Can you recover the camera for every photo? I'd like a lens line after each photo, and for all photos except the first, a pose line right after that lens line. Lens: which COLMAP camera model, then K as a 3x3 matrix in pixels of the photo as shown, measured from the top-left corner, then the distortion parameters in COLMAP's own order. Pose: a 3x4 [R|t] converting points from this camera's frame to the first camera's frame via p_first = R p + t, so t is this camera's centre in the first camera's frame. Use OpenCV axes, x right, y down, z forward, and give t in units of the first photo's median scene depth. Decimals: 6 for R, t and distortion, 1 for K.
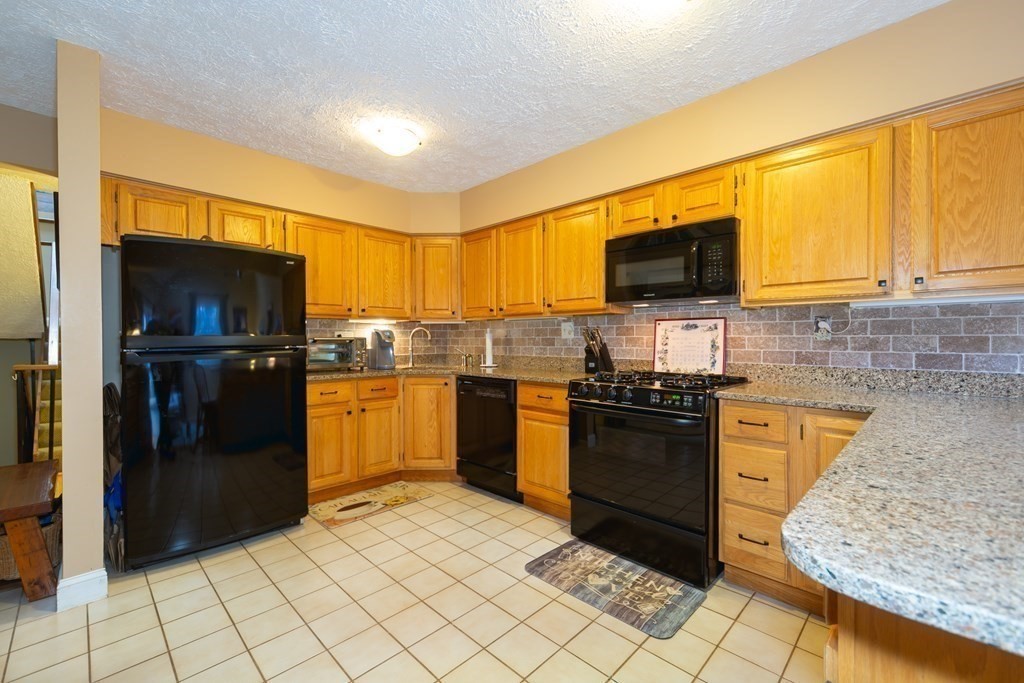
lens RADIAL K [[458.8, 0, 512.0], [0, 458.8, 341.5], [0, 0, 1]] dist [0.023796, -0.000136]
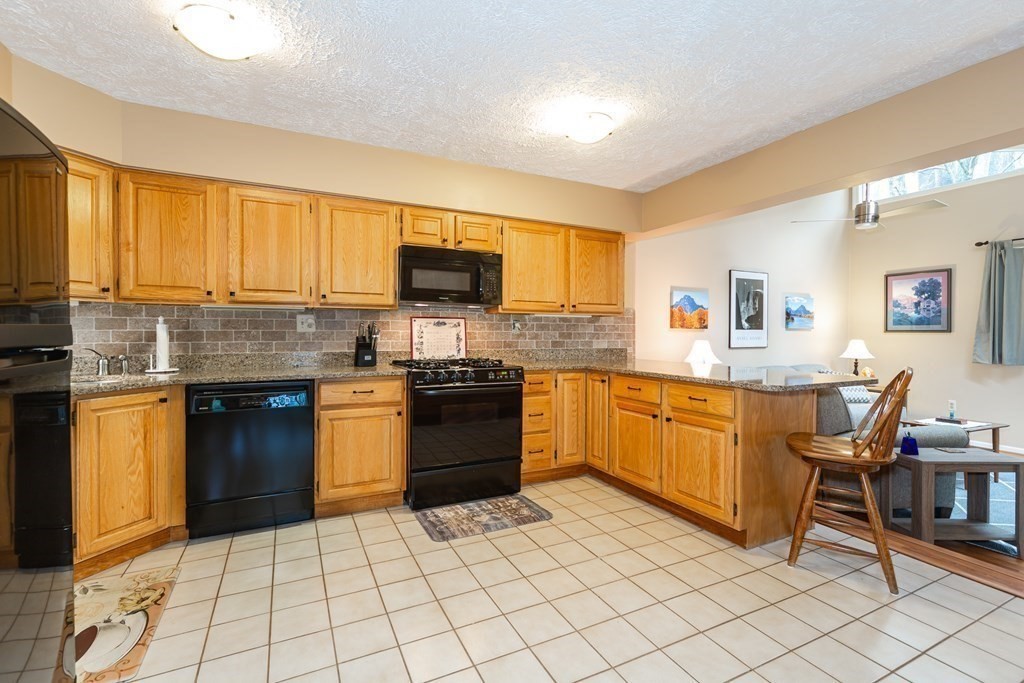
lens RADIAL K [[458.8, 0, 512.0], [0, 458.8, 341.5], [0, 0, 1]] dist [0.023796, -0.000136]
pose [[0.307178, -0.016611, 0.951507, -0.833448], [0.001712, 0.999856, 0.016903, -0.003381], [-0.951651, -0.003563, 0.307162, 0.428318]]
